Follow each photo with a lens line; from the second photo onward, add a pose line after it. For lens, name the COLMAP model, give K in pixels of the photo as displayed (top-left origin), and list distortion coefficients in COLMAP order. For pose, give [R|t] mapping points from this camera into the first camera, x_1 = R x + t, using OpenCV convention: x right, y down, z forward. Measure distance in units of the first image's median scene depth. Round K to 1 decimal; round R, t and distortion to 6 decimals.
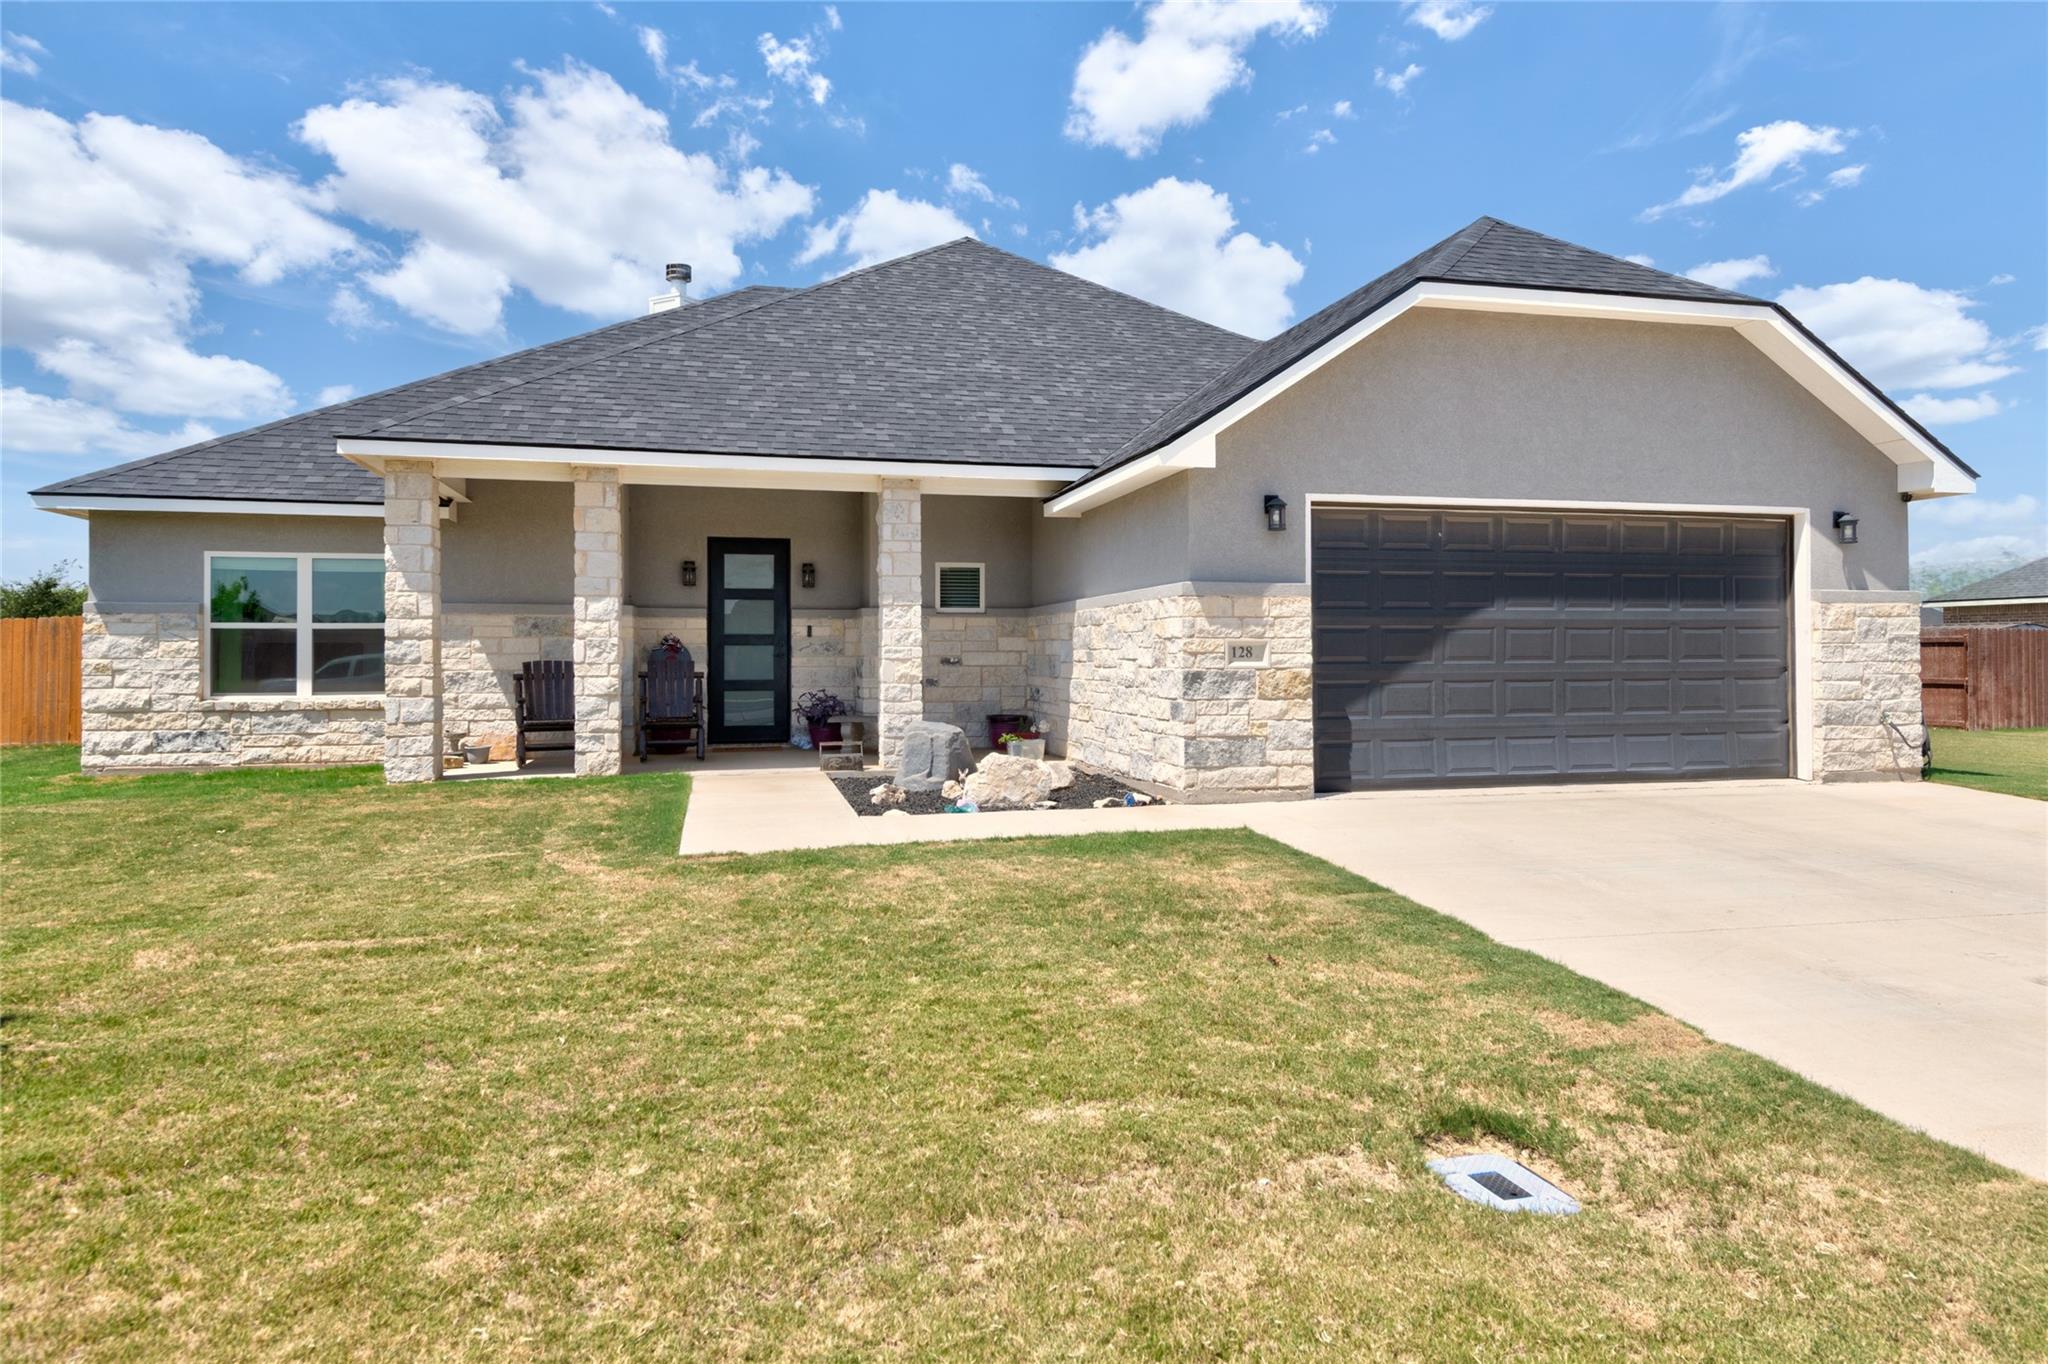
lens RADIAL K [[1151.7, 0, 1031.6], [0, 1151.7, 649.2], [0, 0, 1]] dist [0.000410, 0.000000]
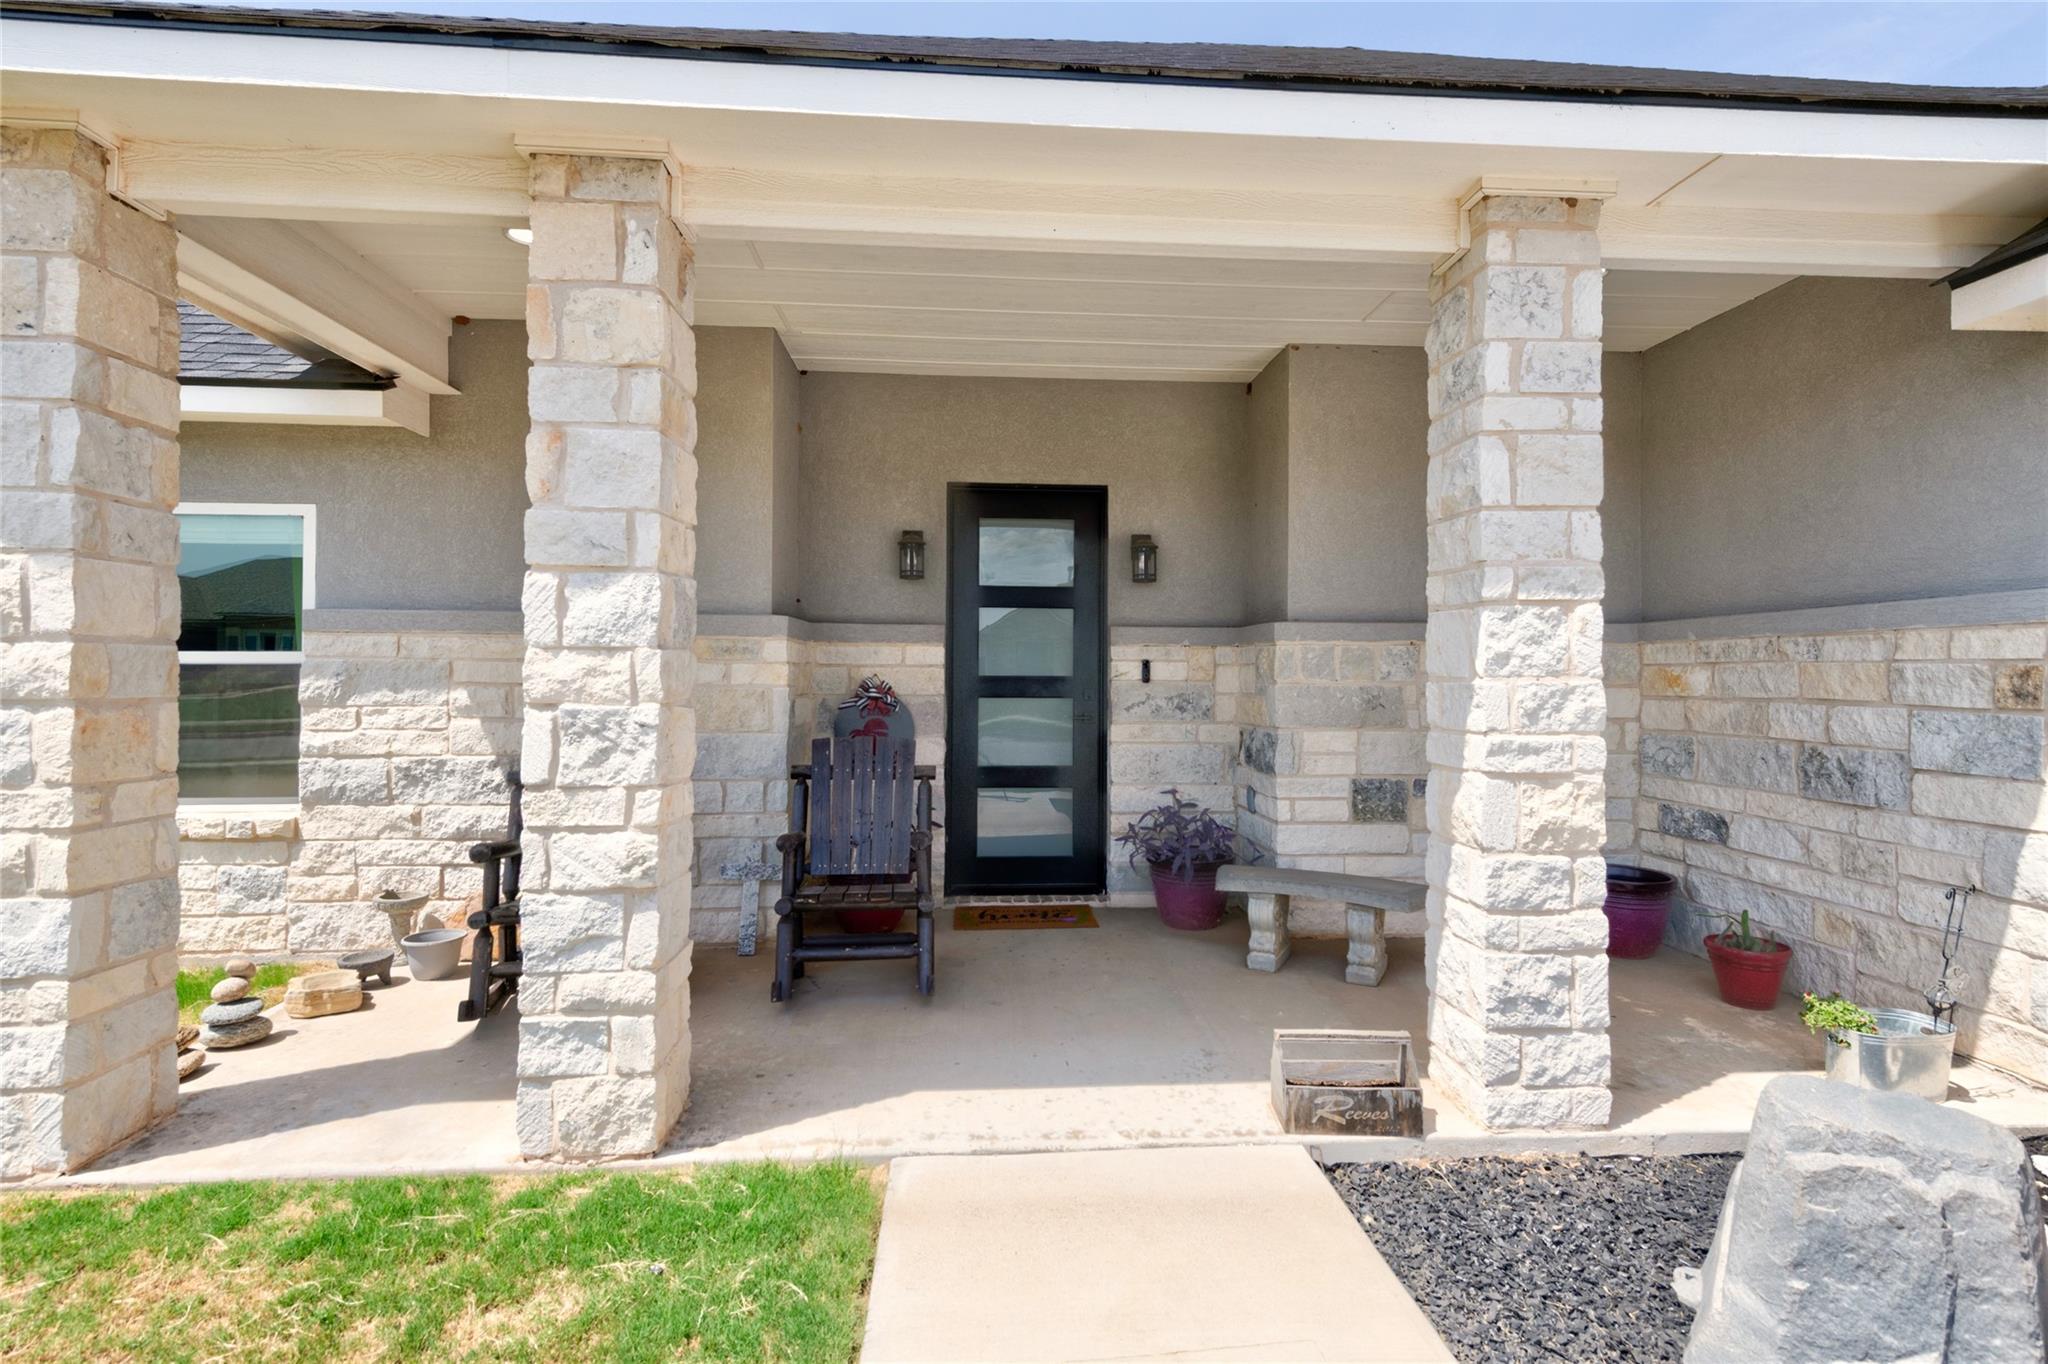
lens RADIAL K [[985.9, 0, 1024.0], [0, 985.9, 682.0], [0, 0, 1]] dist [0.000603, 0.000044]
pose [[0.979416, 0.010064, -0.201600, -0.222500], [-0.008318, 0.999920, 0.009507, -0.020328], [0.201679, -0.007635, 0.979422, 0.807497]]
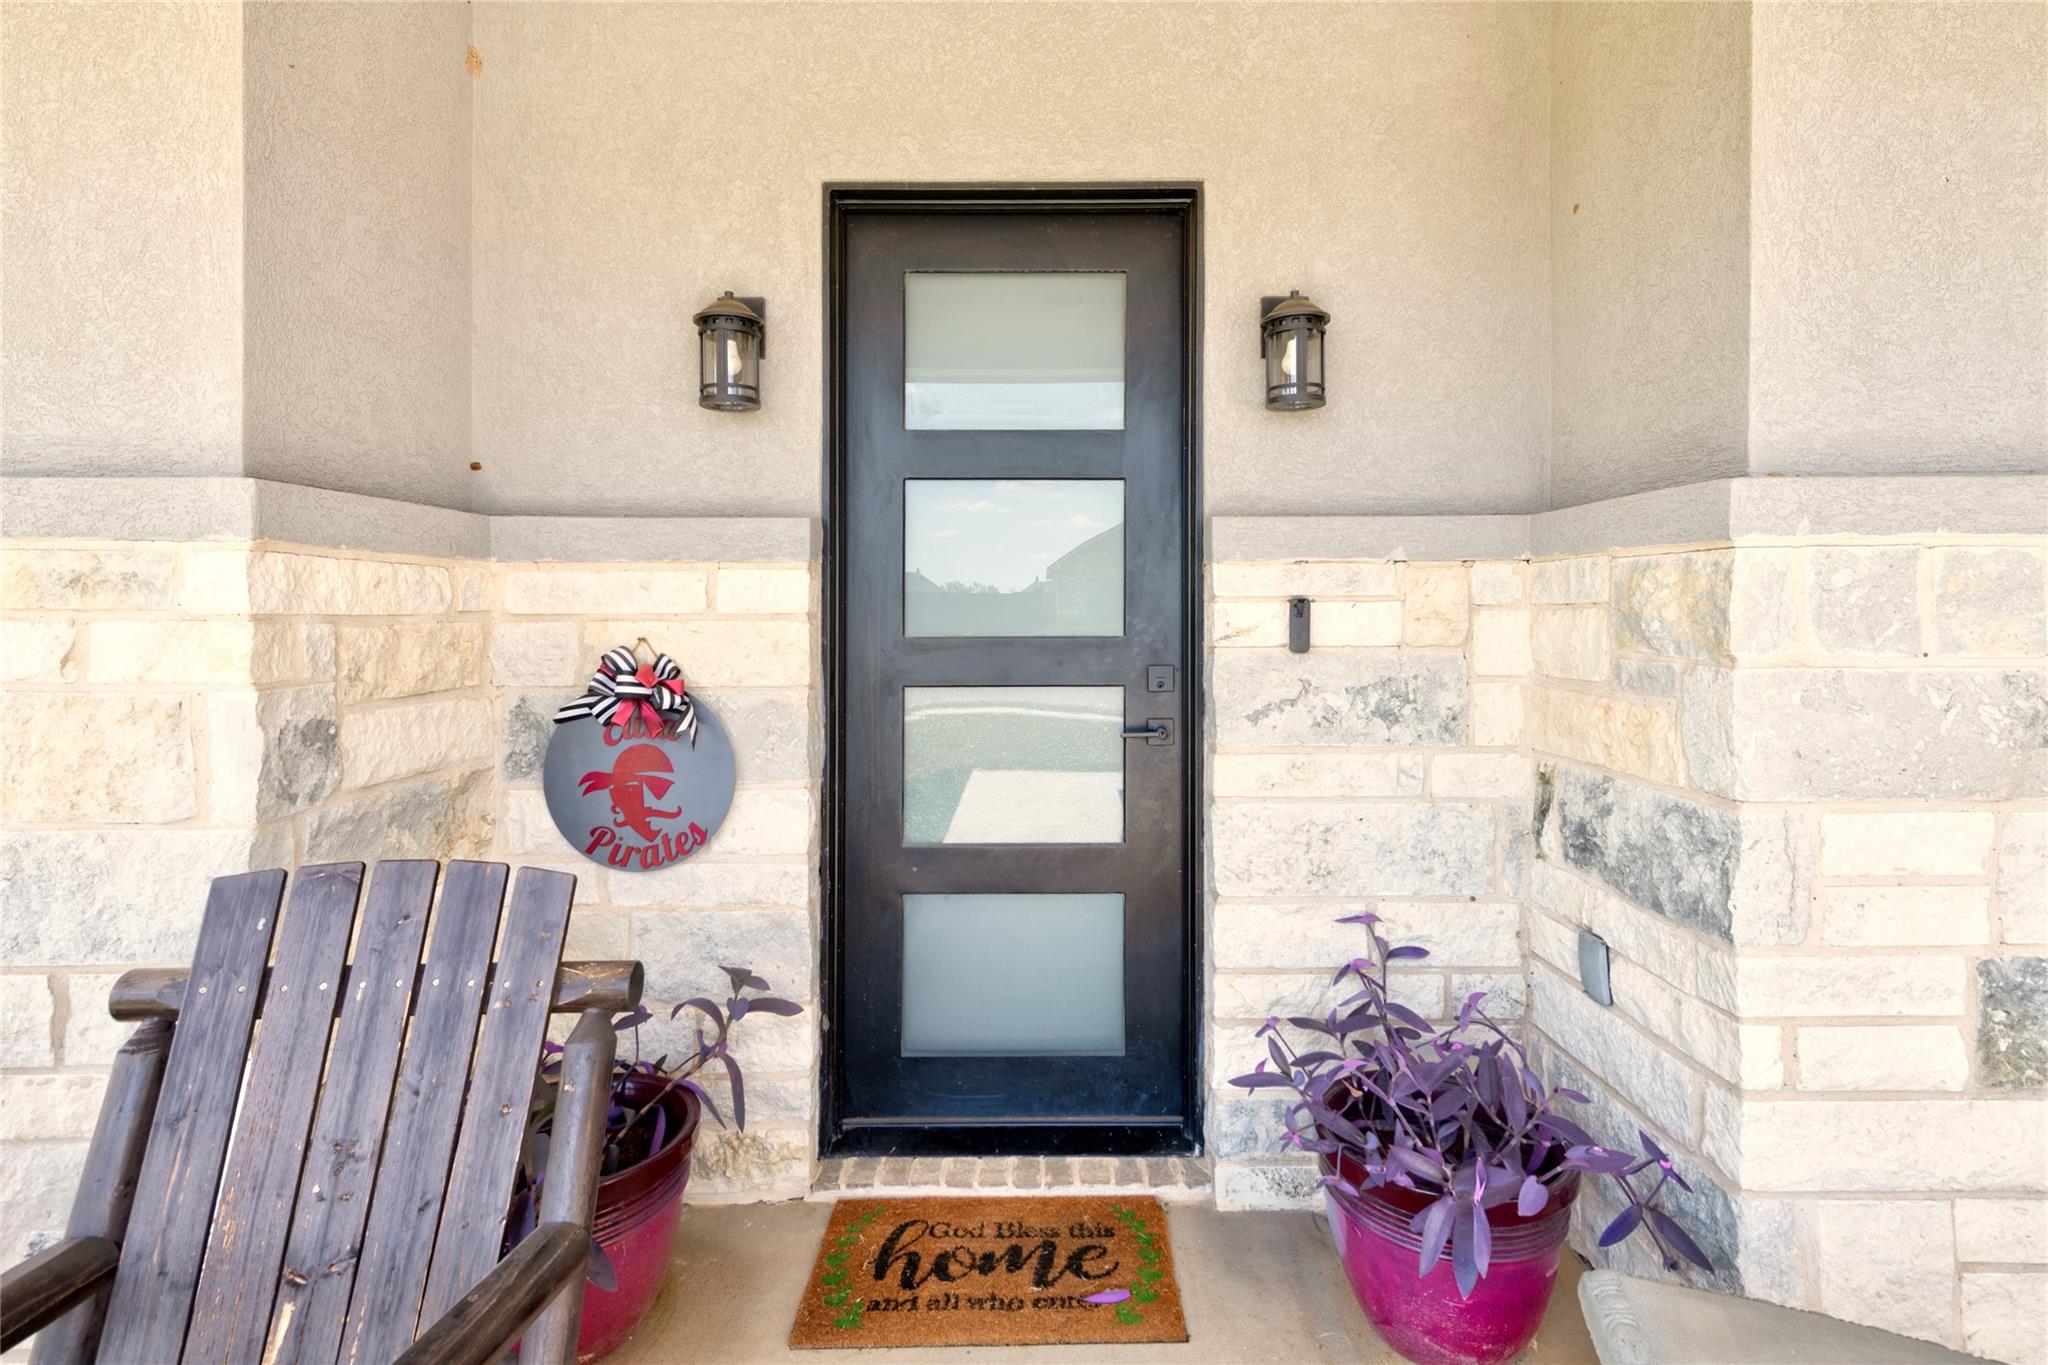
lens RADIAL K [[996.4, 0, 1029.2], [0, 996.4, 666.2], [0, 0, 1]] dist [0.001123, -0.000118]
pose [[0.963322, 0.014164, -0.267973, -0.268453], [0.001310, 0.998346, 0.057479, -0.025662], [0.268344, -0.055722, 0.961710, 1.147972]]
